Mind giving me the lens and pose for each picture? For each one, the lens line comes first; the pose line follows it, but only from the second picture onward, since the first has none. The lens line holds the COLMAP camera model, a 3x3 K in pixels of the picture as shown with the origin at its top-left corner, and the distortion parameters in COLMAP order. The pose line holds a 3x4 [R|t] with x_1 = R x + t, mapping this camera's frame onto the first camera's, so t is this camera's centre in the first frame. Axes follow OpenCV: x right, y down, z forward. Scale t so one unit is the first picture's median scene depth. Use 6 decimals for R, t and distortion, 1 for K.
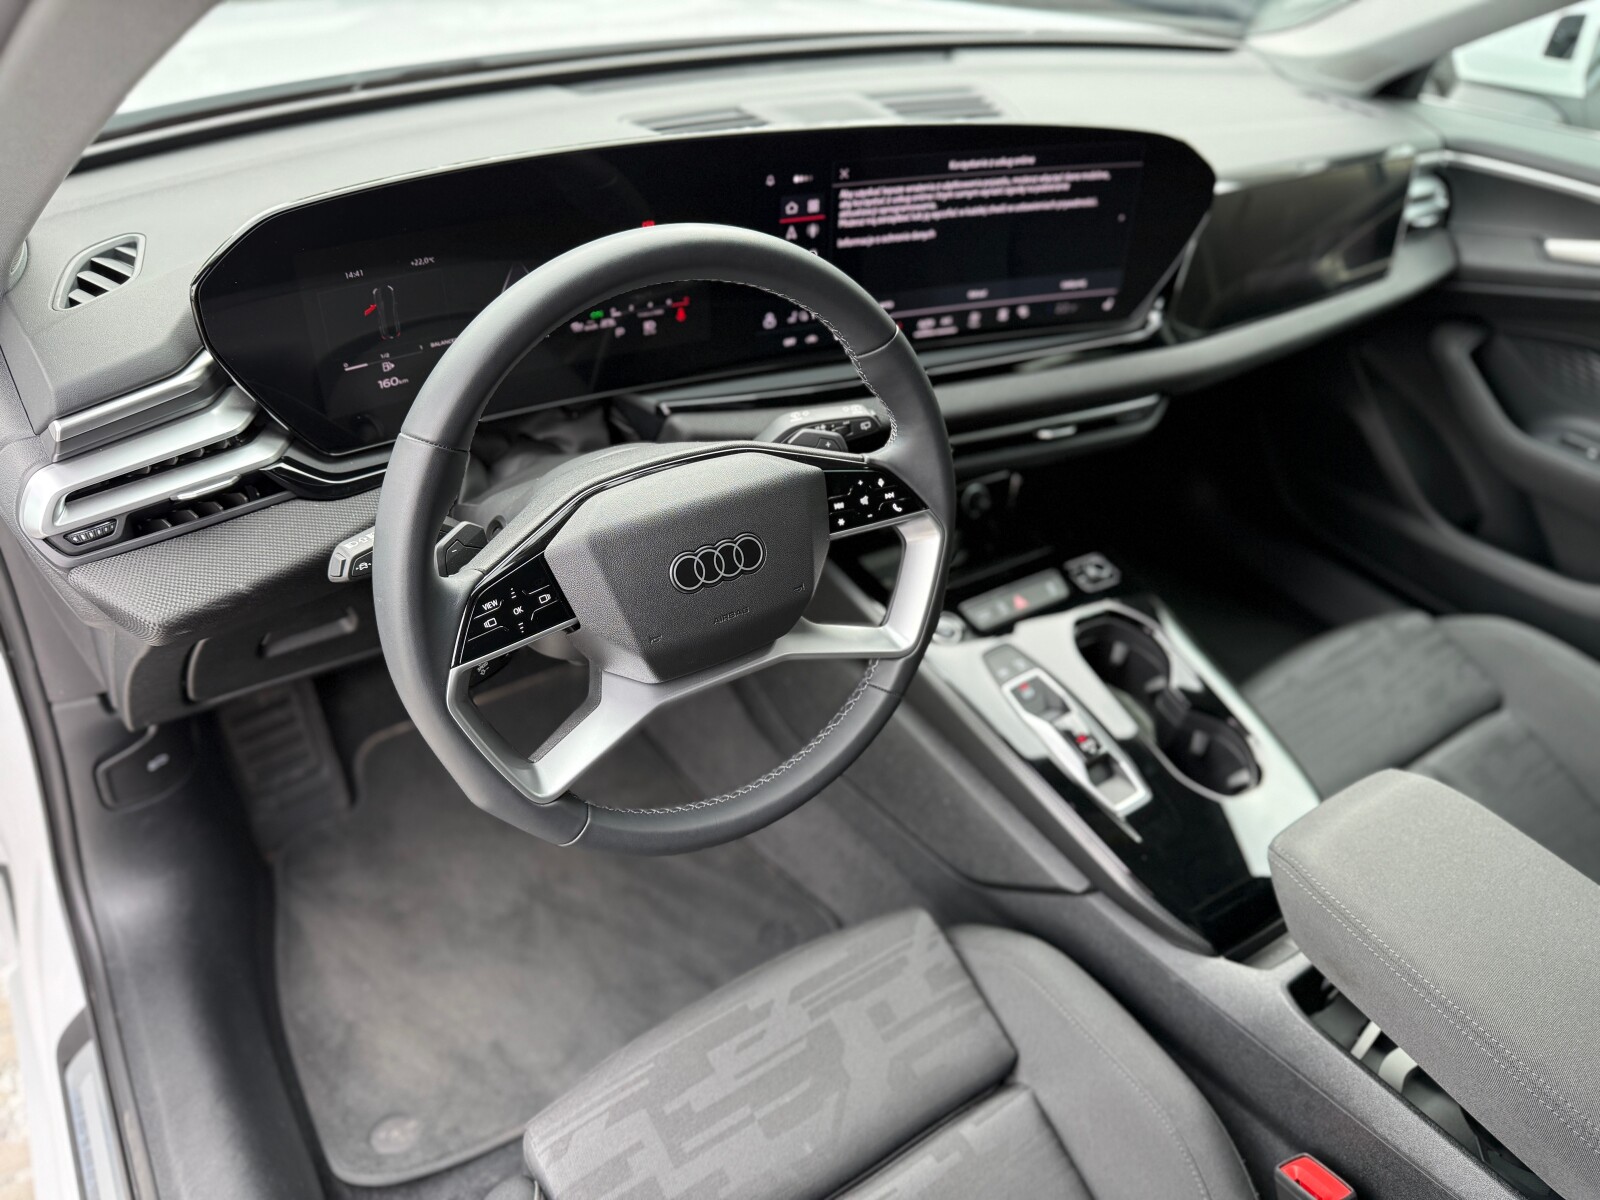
lens RADIAL K [[1142.1, 0, 794.2], [0, 1142.1, 598.4], [0, 0, 1]] dist [0.039312, -0.061010]
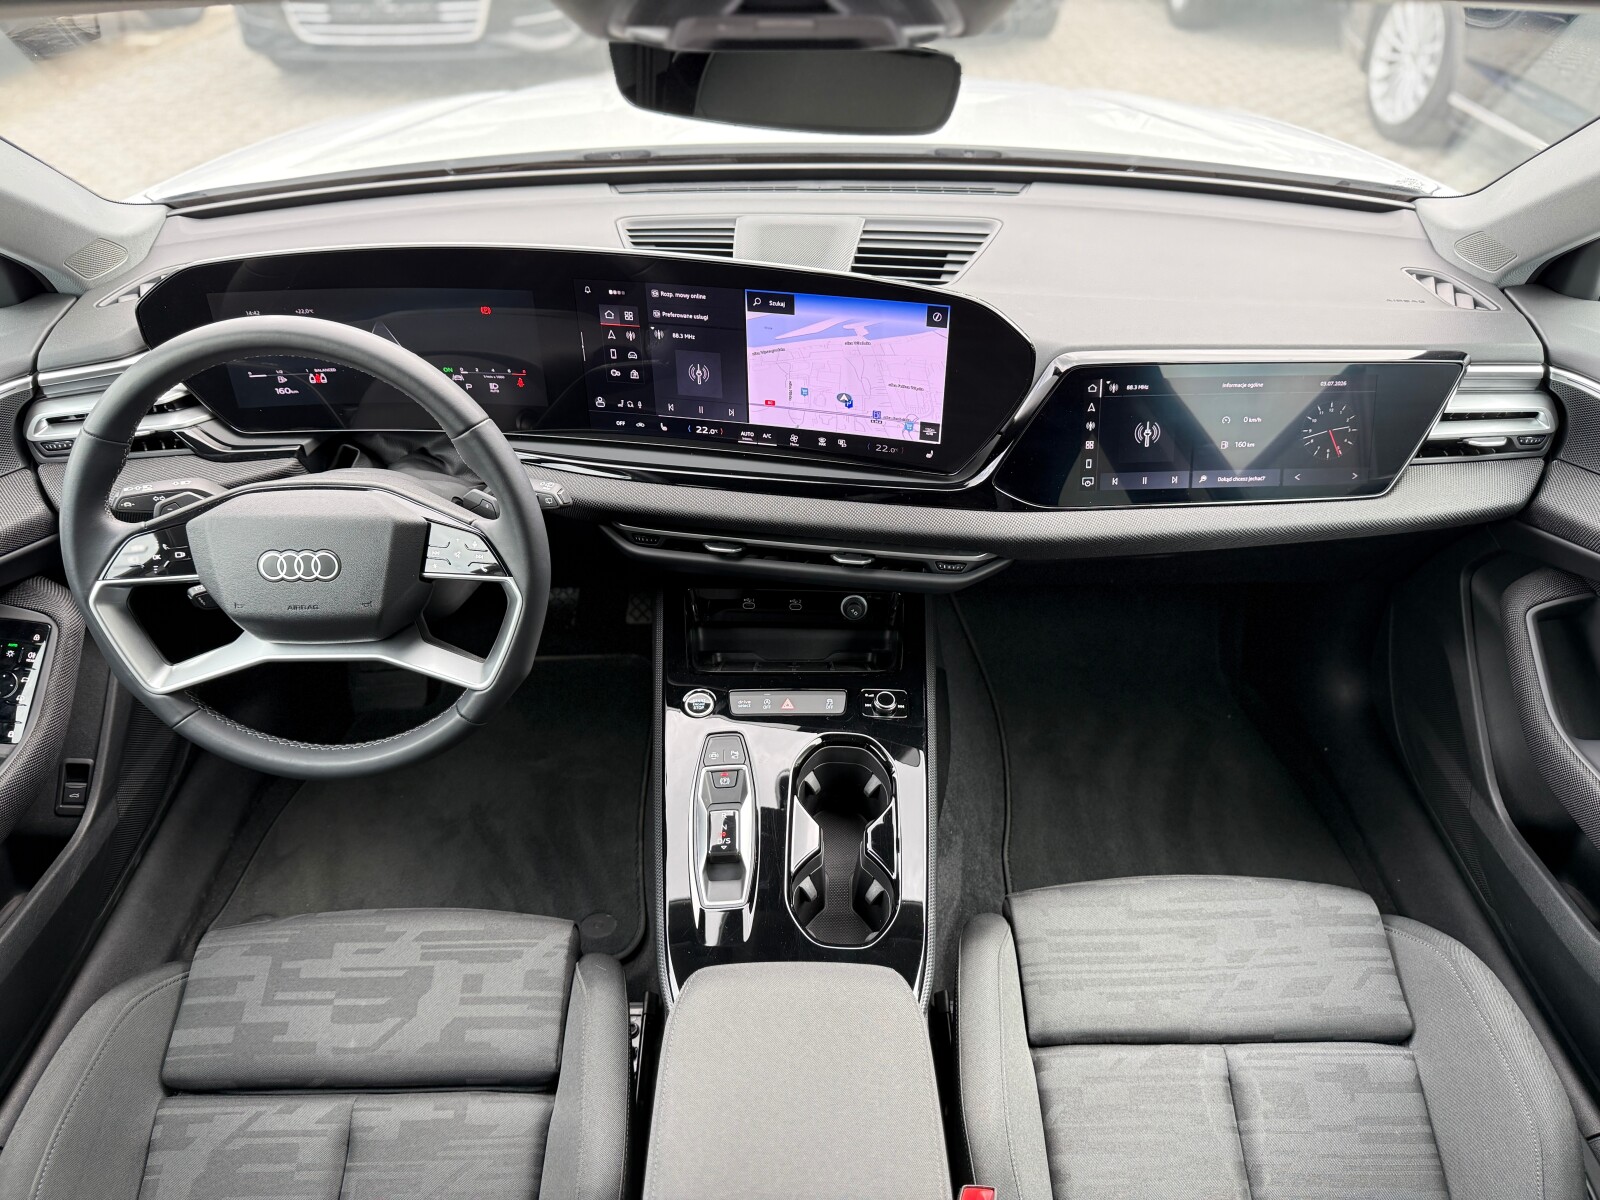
lens RADIAL K [[1142.1, 0, 801.5], [0, 1142.1, 605.2], [0, 0, 1]] dist [0.039312, -0.061010]
pose [[0.831800, 0.282035, -0.478085, 0.819054], [-0.290223, 0.955167, 0.058532, -0.181093], [0.473159, 0.090064, 0.876361, 0.081614]]
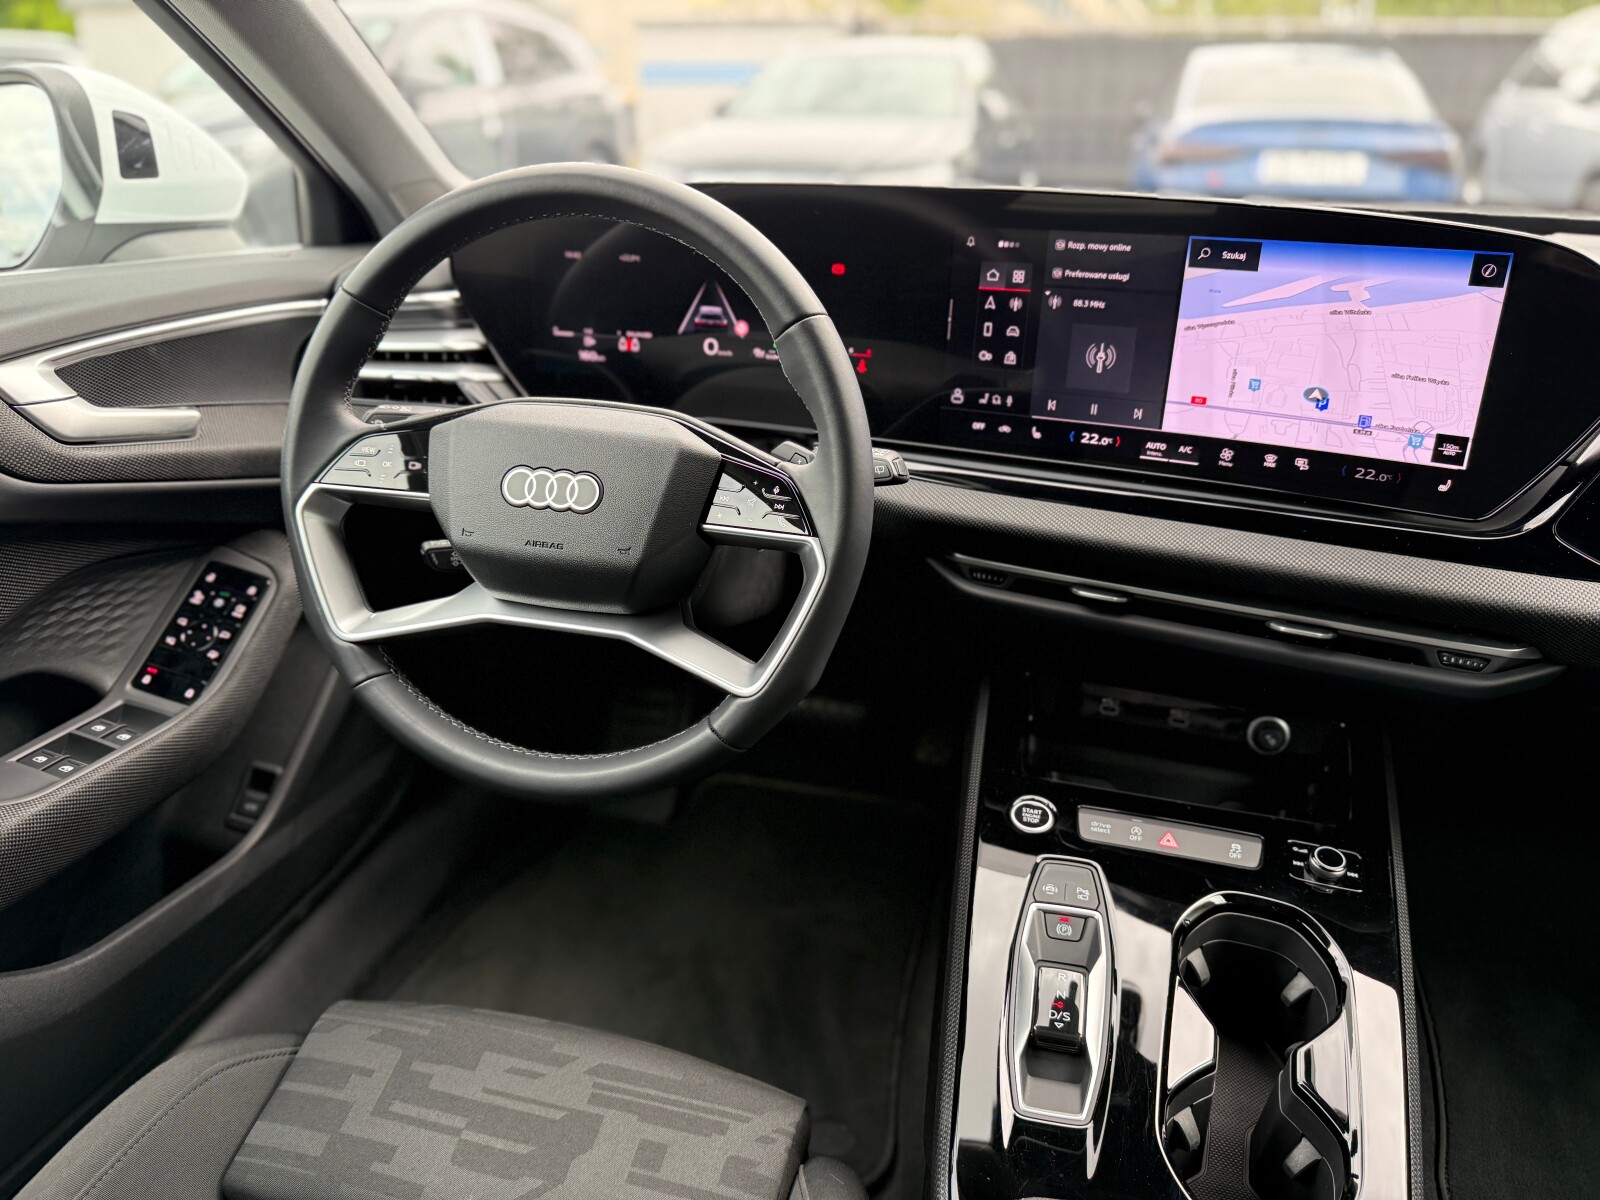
lens RADIAL K [[1142.1, 0, 789.0], [0, 1142.1, 599.1], [0, 0, 1]] dist [0.039312, -0.061010]
pose [[0.643060, 0.257911, -0.721080, 0.620583], [-0.437108, 0.896753, -0.069069, 0.024863], [0.628817, 0.359605, 0.689401, 0.363454]]
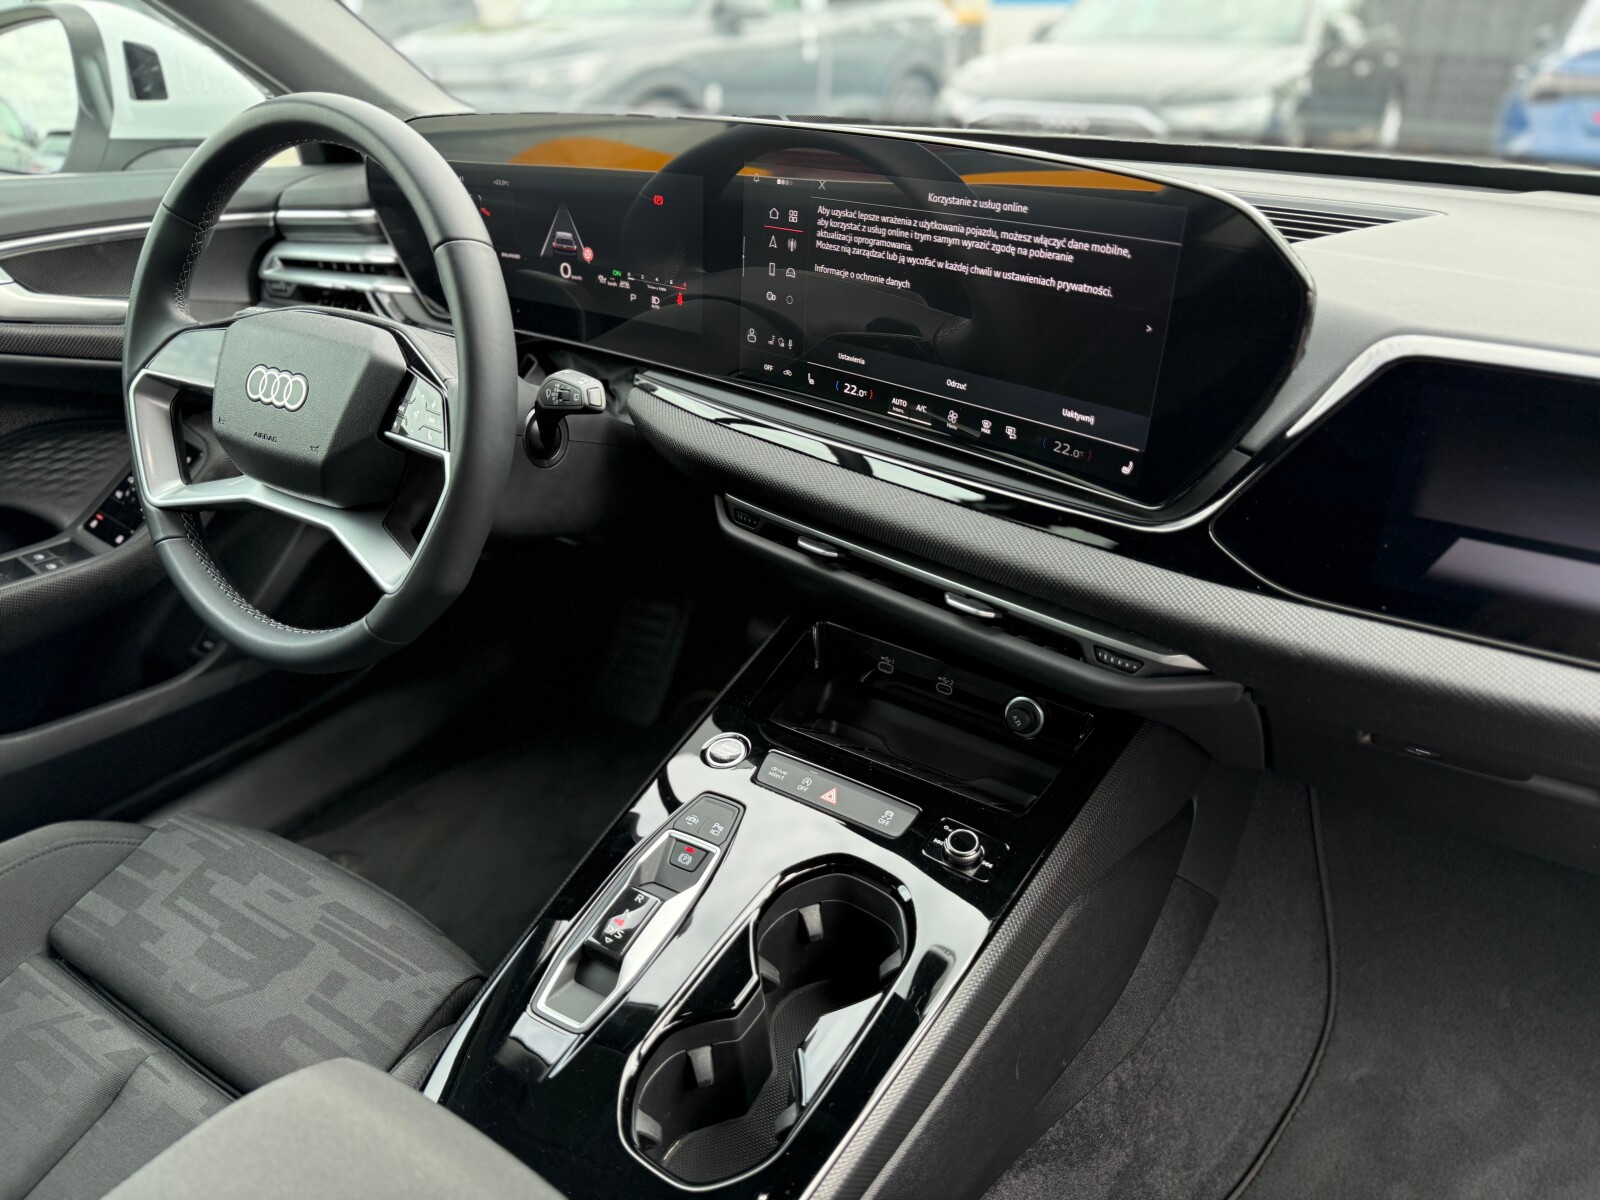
lens RADIAL K [[1142.1, 0, 796.0], [0, 1142.1, 604.5], [0, 0, 1]] dist [0.039312, -0.061010]
pose [[0.388281, 0.371045, -0.843542, 0.884579], [-0.541545, 0.832502, 0.116917, -0.199766], [0.745632, 0.411419, 0.524182, 0.668660]]
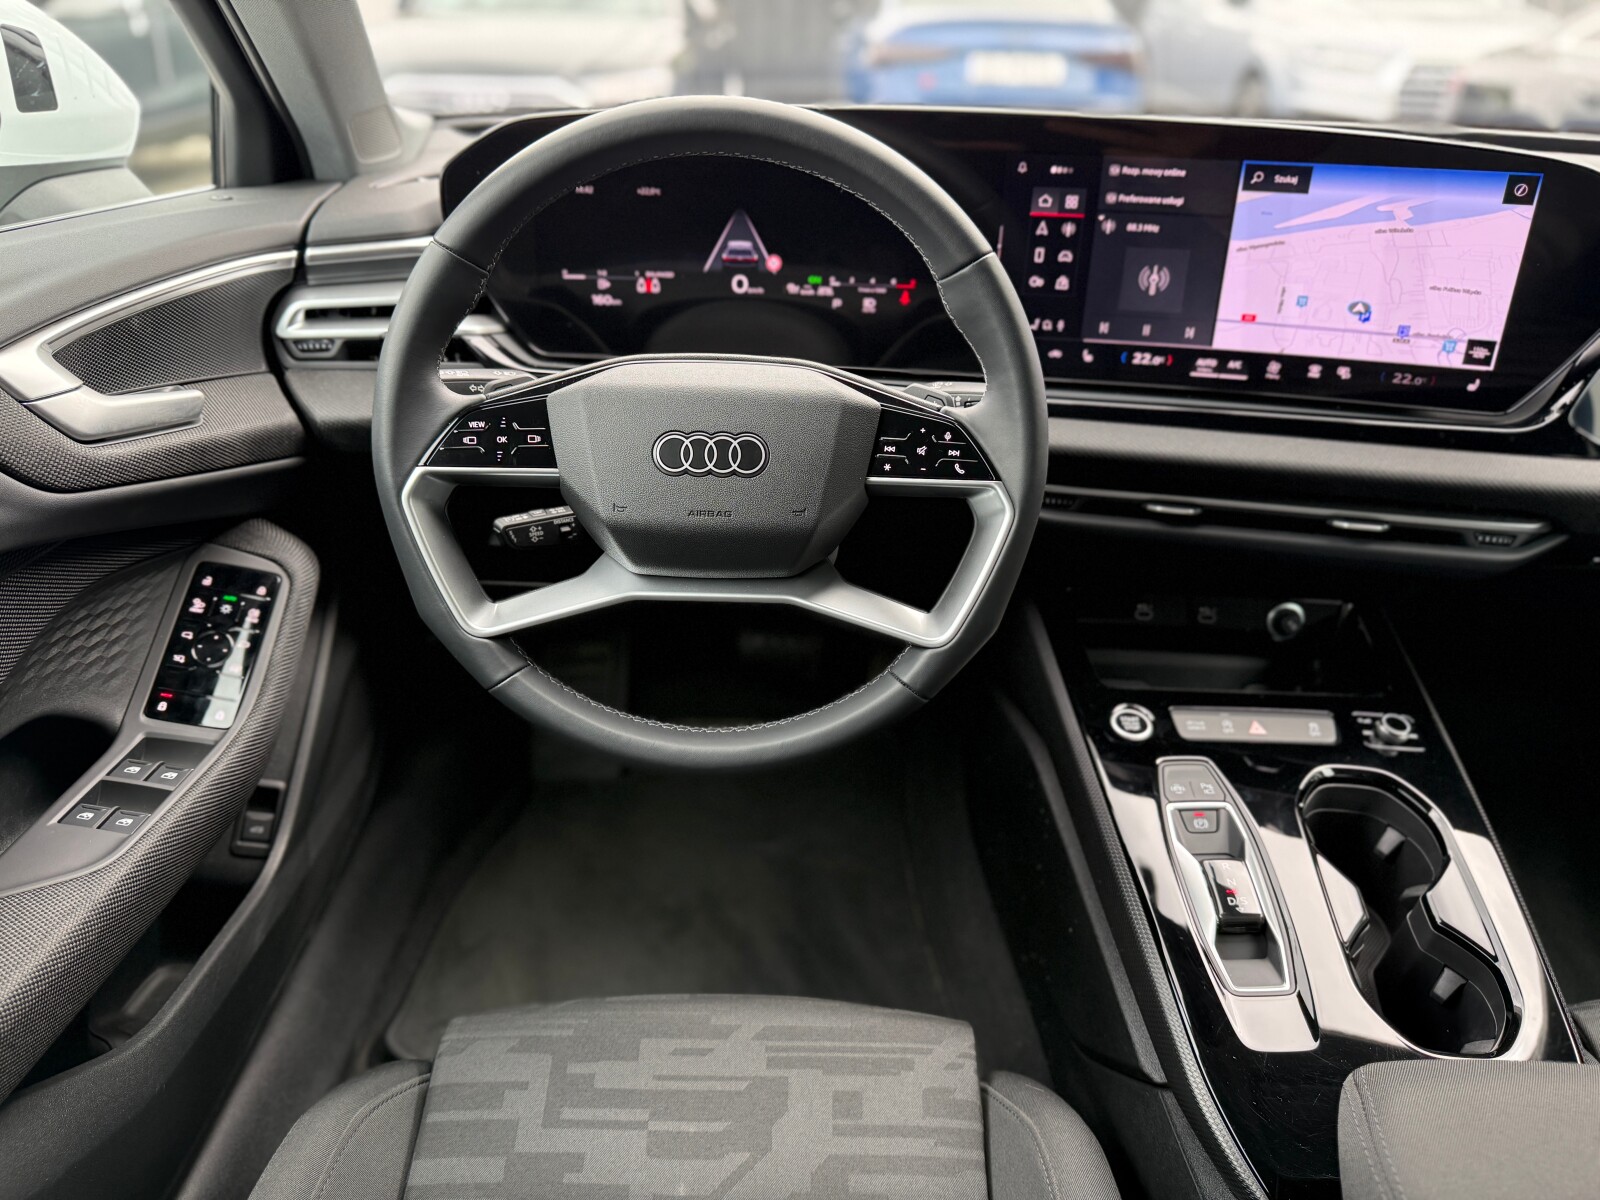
lens RADIAL K [[1142.1, 0, 791.9], [0, 1142.1, 604.7], [0, 0, 1]] dist [0.039312, -0.061010]
pose [[0.821879, 0.230530, -0.520932, 0.387121], [-0.321544, 0.942591, -0.090175, 0.113658], [0.470238, 0.241616, 0.848822, 0.201727]]
